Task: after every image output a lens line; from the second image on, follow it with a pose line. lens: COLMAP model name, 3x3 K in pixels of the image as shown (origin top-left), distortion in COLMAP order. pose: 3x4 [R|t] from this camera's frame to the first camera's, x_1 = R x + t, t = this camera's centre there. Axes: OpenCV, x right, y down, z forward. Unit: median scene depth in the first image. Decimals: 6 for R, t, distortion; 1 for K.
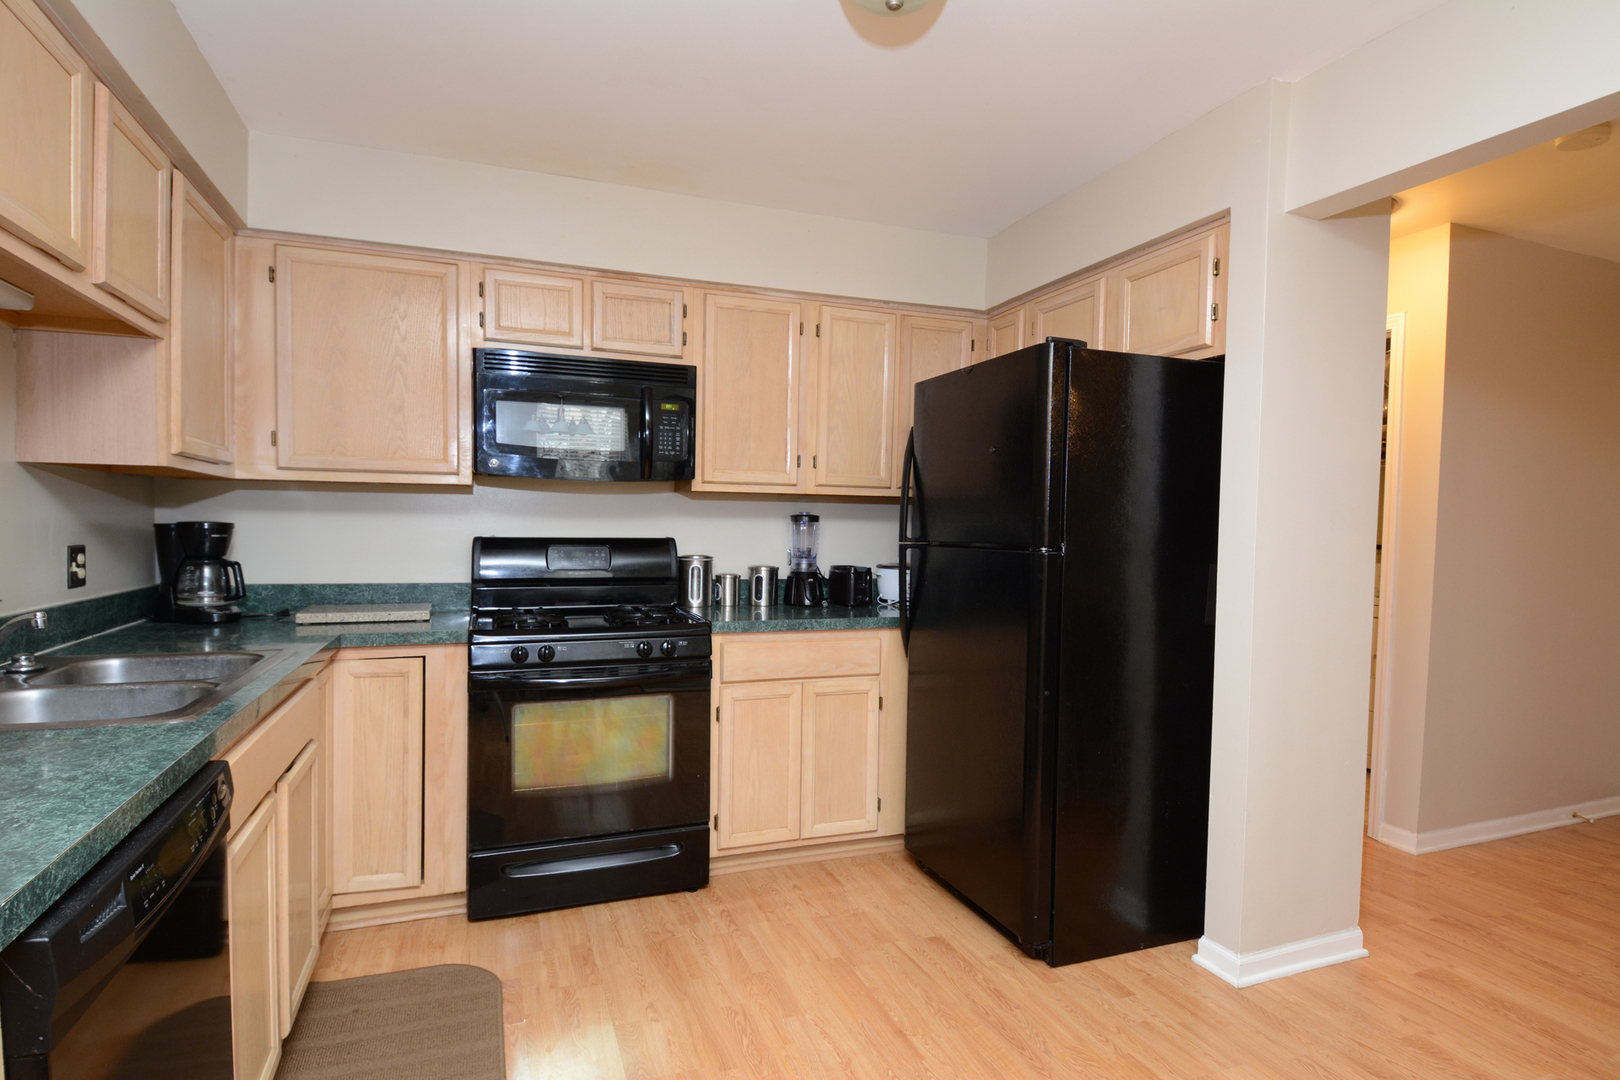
lens RADIAL K [[846.0, 0, 808.3], [0, 846.0, 555.4], [0, 0, 1]] dist [0.024581, -0.031312]
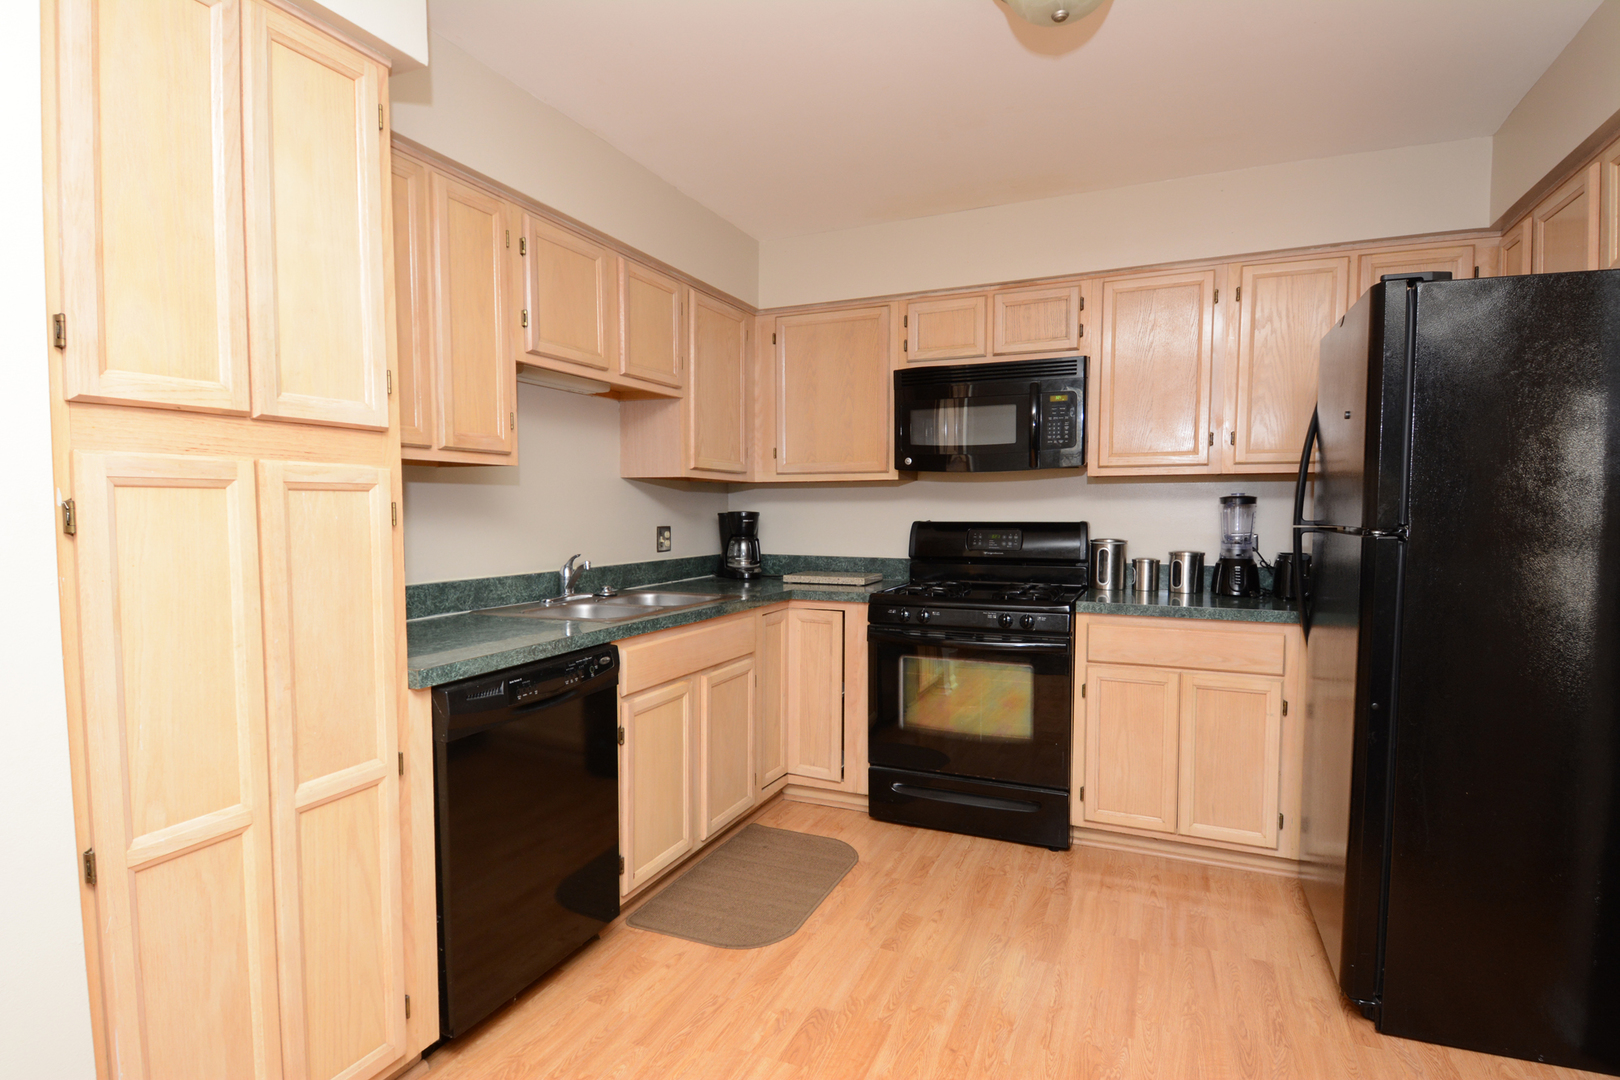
lens RADIAL K [[846.0, 0, 772.1], [0, 846.0, 554.8], [0, 0, 1]] dist [0.024581, -0.031312]
pose [[0.697087, 0.024972, -0.716551, 0.374006], [-0.016057, 0.999686, 0.019219, 0.006829], [0.716806, -0.001892, 0.697270, -0.002535]]
